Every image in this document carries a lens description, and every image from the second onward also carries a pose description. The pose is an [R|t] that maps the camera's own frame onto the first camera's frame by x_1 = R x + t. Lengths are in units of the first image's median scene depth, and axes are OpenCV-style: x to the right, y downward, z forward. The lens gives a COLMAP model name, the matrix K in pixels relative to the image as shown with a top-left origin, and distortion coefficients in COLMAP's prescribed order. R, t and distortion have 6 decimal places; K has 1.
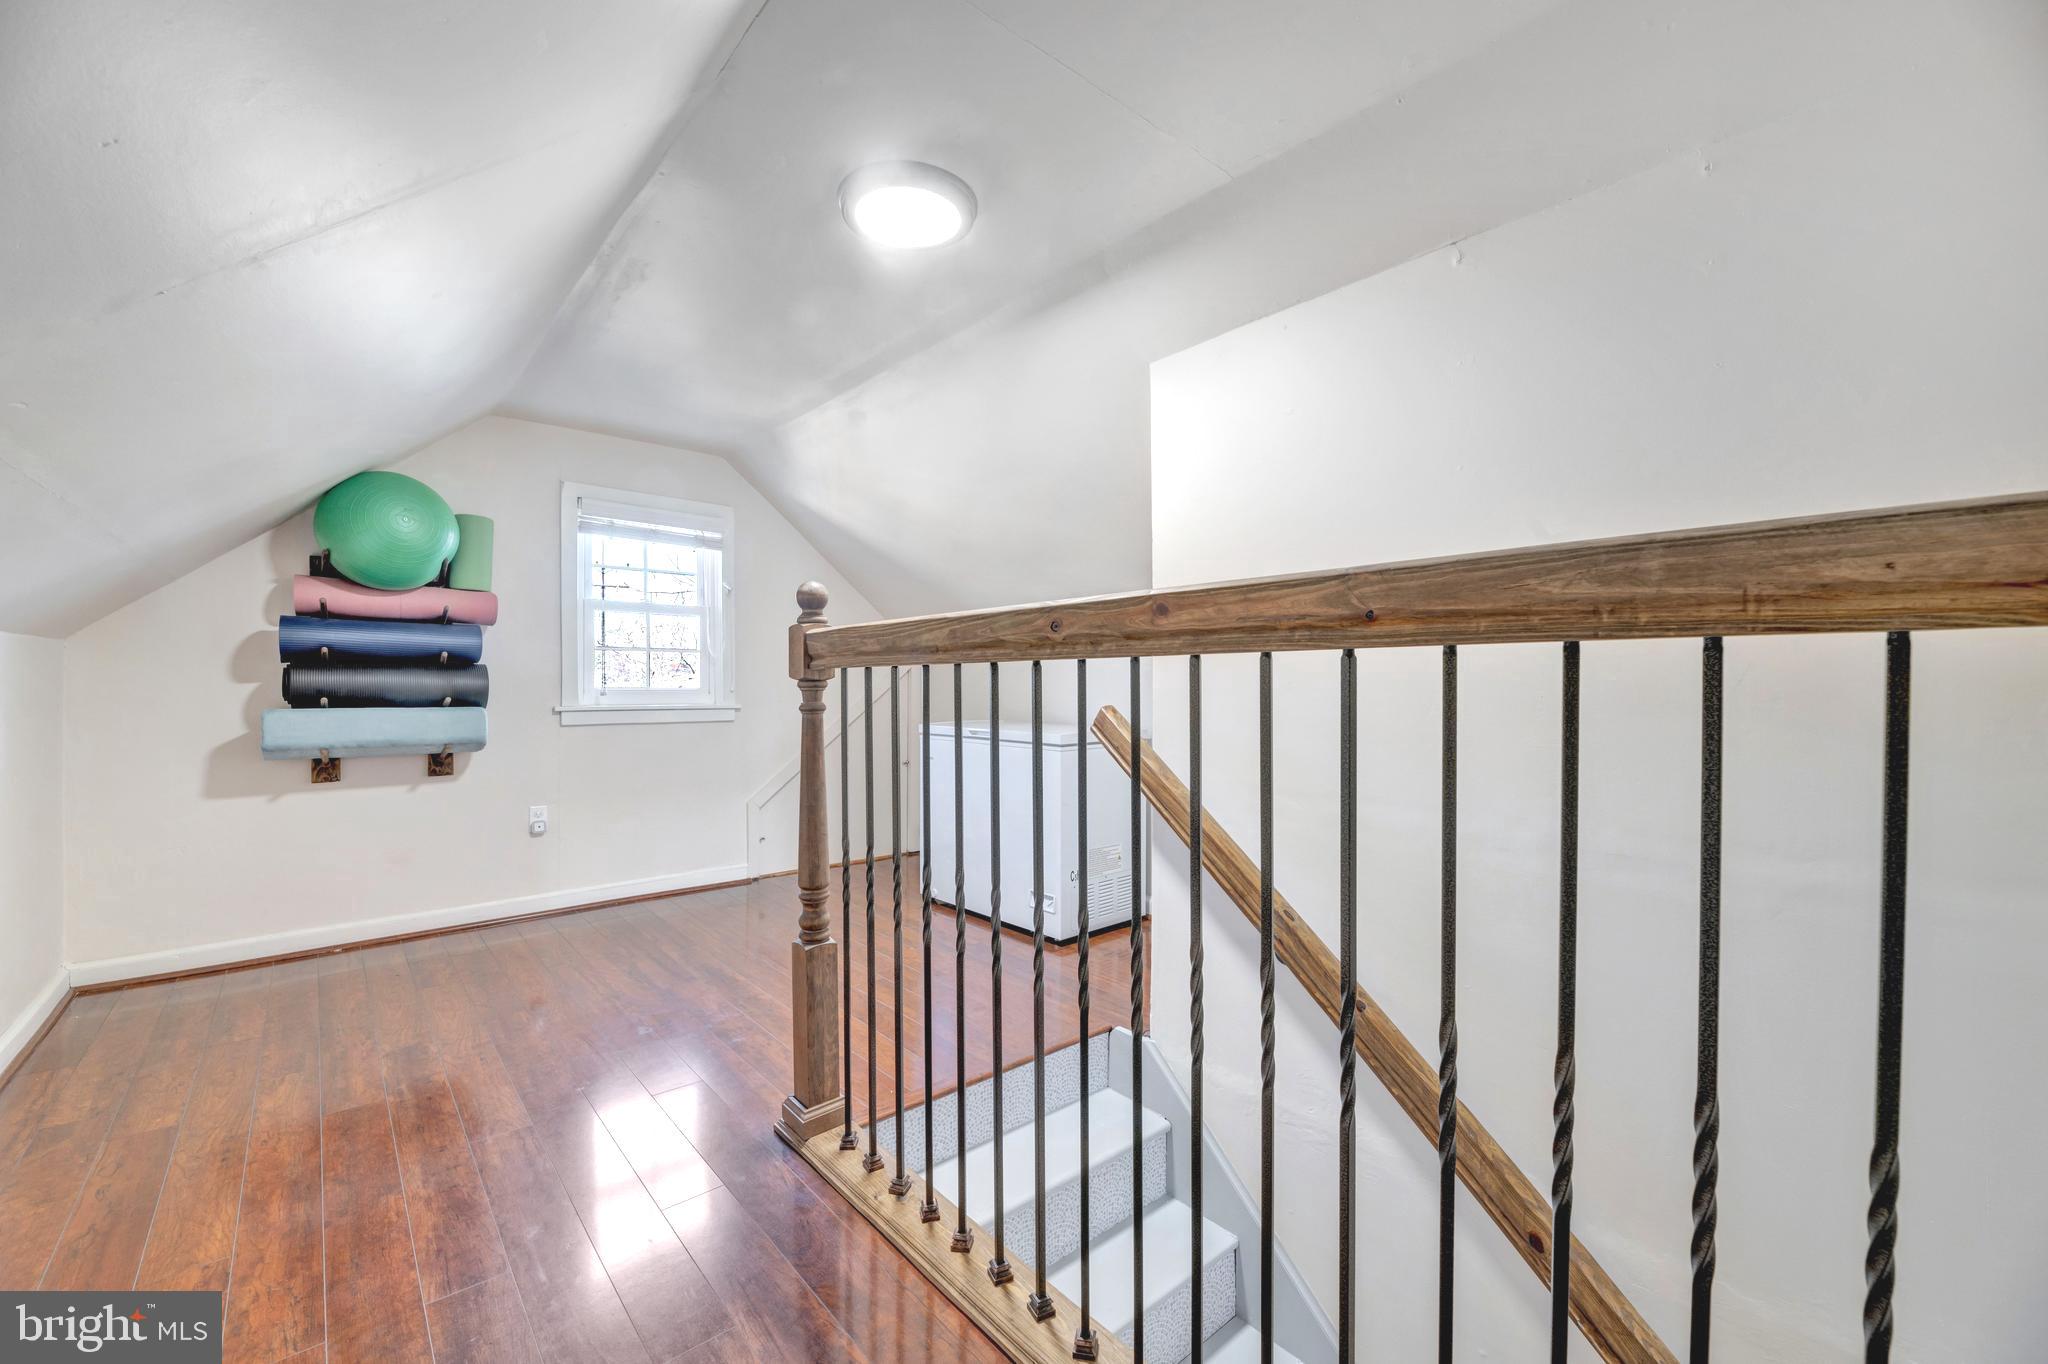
lens RADIAL K [[823.7, 0, 1021.0], [0, 823.7, 687.1], [0, 0, 1]] dist [0.001157, -0.003952]
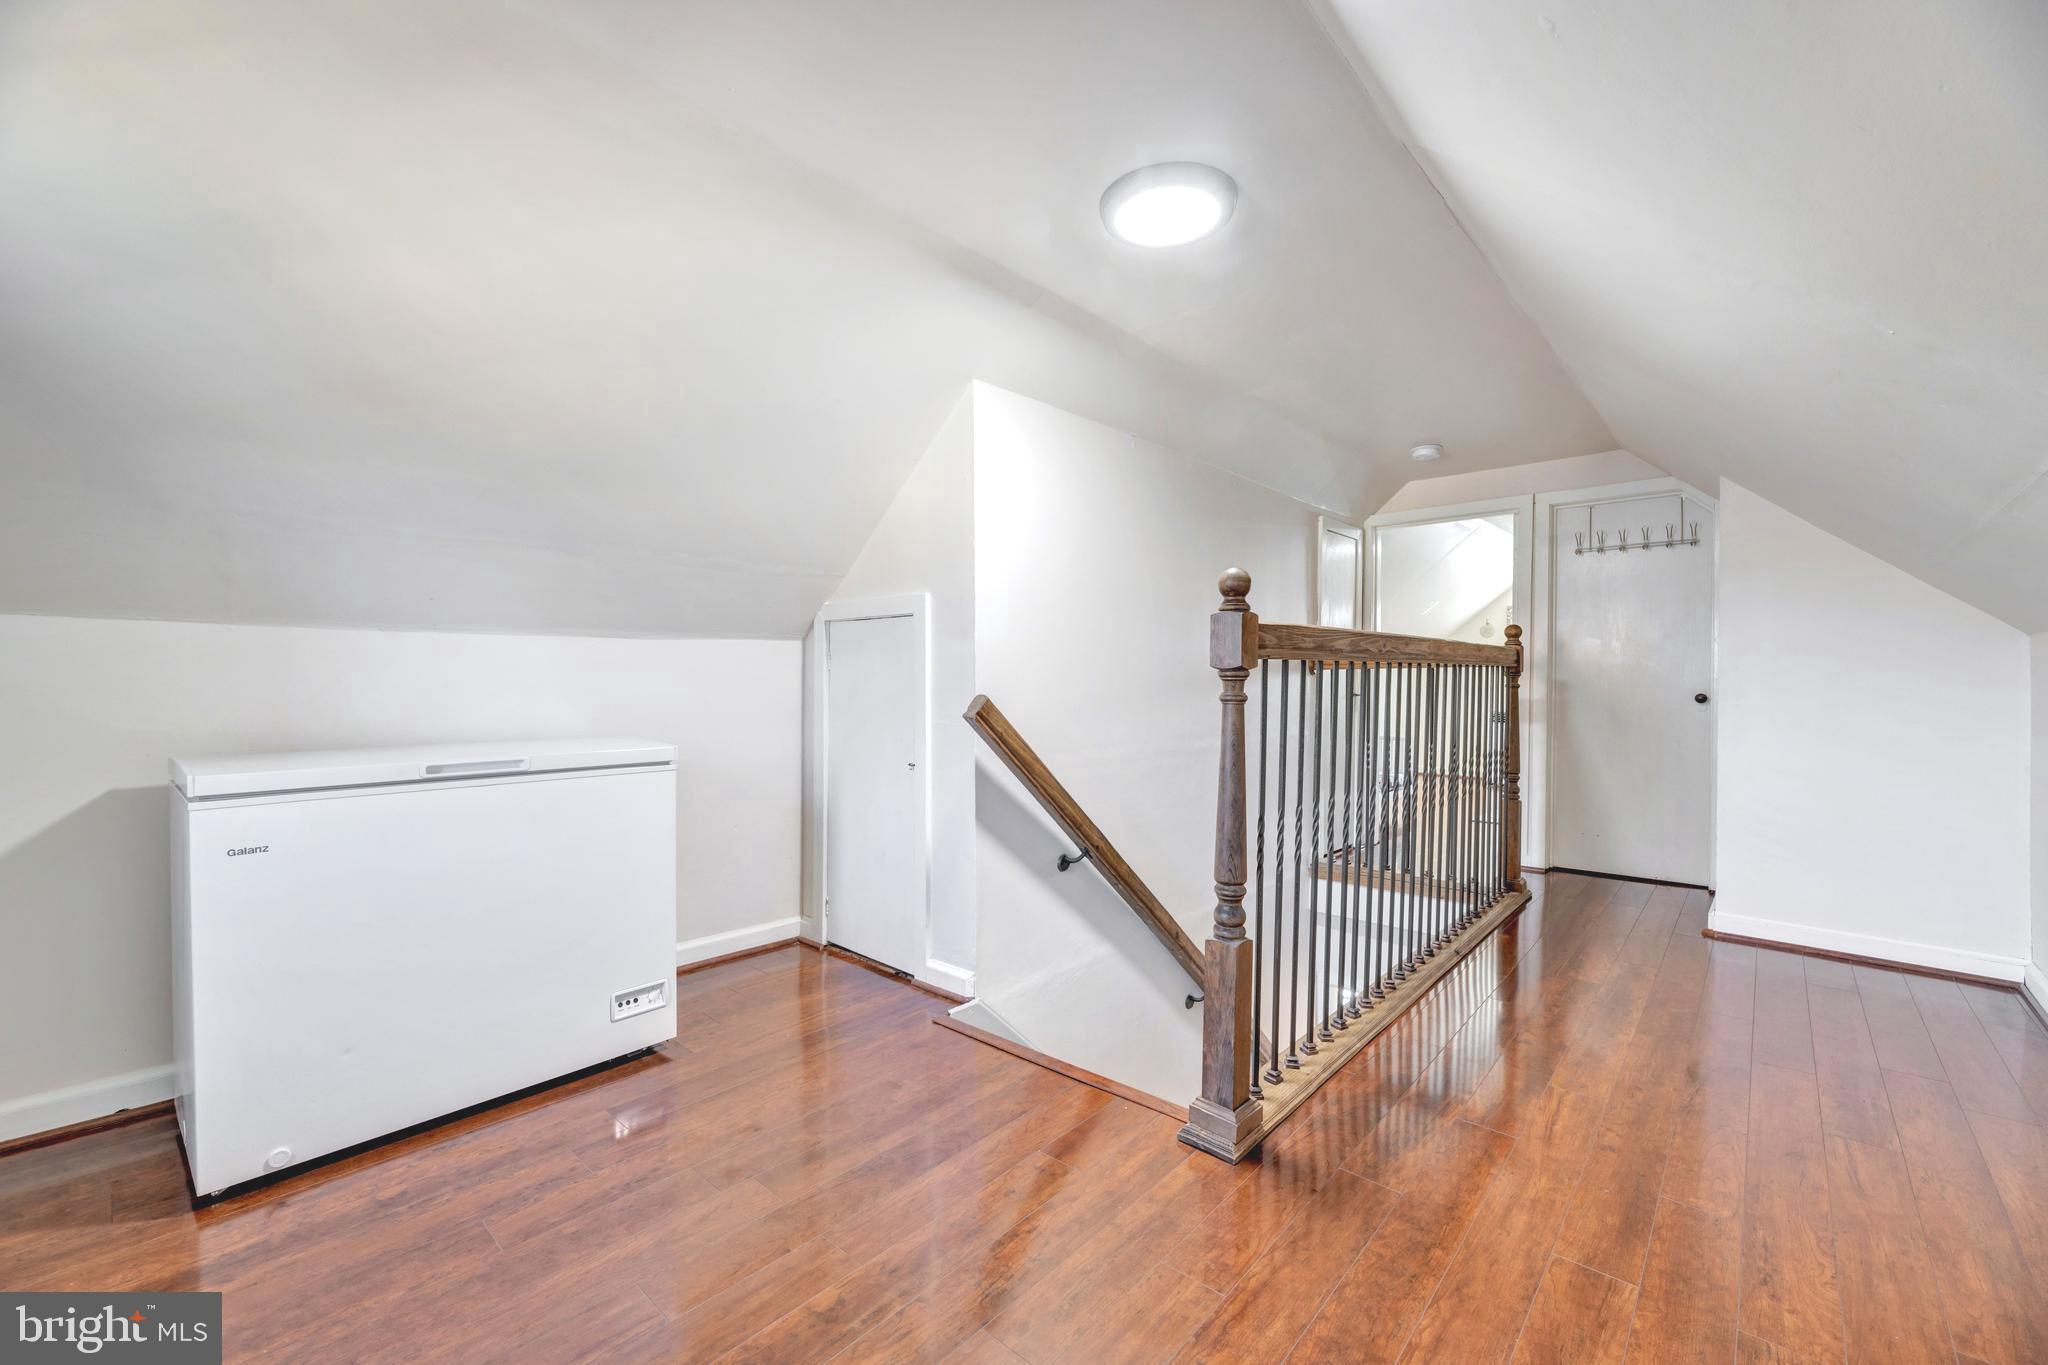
lens RADIAL K [[823.7, 0, 1020.8], [0, 823.7, 686.6], [0, 0, 1]] dist [0.001157, -0.003952]
pose [[-0.124004, -0.016590, 0.992143, -1.324103], [-0.005340, 0.999857, 0.016052, -0.002980], [-0.992267, -0.003307, -0.124075, 1.535563]]
